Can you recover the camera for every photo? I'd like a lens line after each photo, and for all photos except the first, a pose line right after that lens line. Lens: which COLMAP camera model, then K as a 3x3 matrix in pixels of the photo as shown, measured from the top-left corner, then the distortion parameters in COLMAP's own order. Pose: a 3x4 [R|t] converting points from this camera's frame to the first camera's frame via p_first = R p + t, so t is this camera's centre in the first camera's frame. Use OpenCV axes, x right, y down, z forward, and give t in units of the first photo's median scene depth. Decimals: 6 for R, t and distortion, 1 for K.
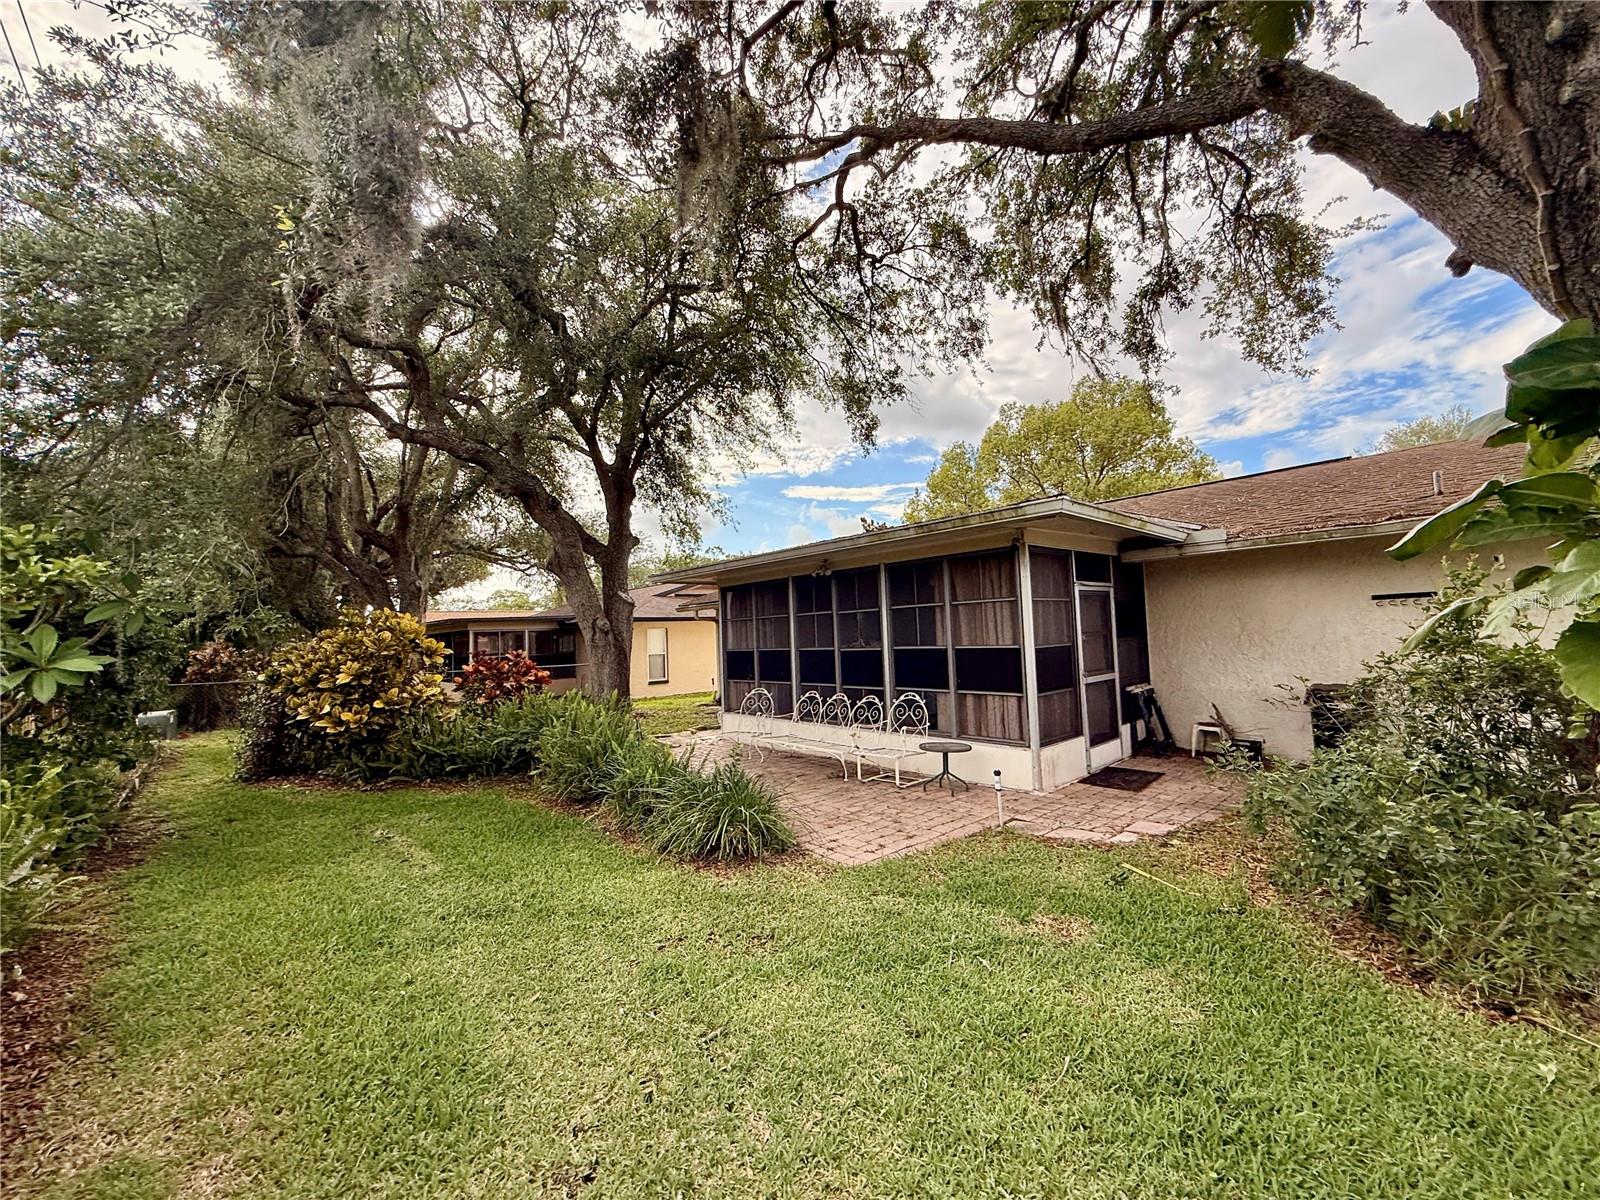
lens RADIAL K [[639.2, 0, 796.9], [0, 639.2, 600.5], [0, 0, 1]] dist [-0.000818, 0.000058]
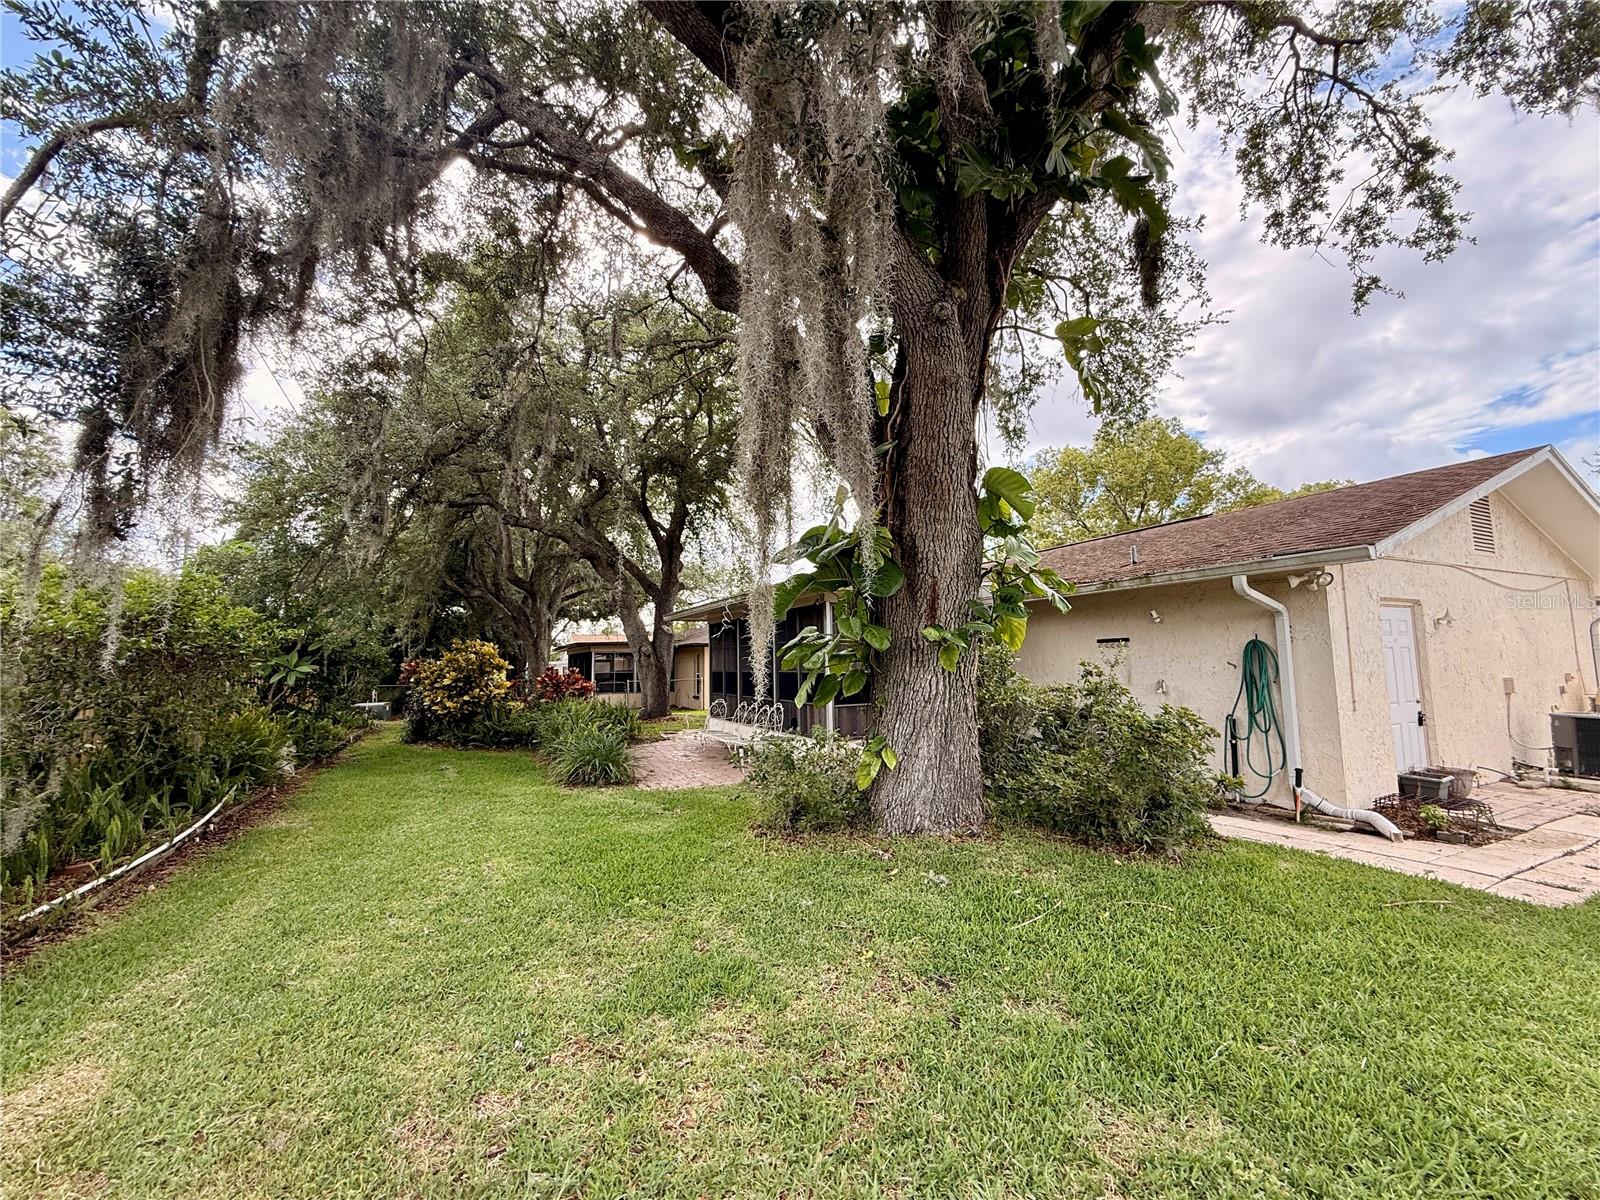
lens RADIAL K [[639.2, 0, 799.1], [0, 639.2, 598.9], [0, 0, 1]] dist [-0.000818, 0.000058]
pose [[0.966690, -0.005372, -0.255895, 0.603276], [-0.004042, 0.999335, -0.036247, -0.038030], [0.255919, 0.036073, 0.966025, -0.392653]]
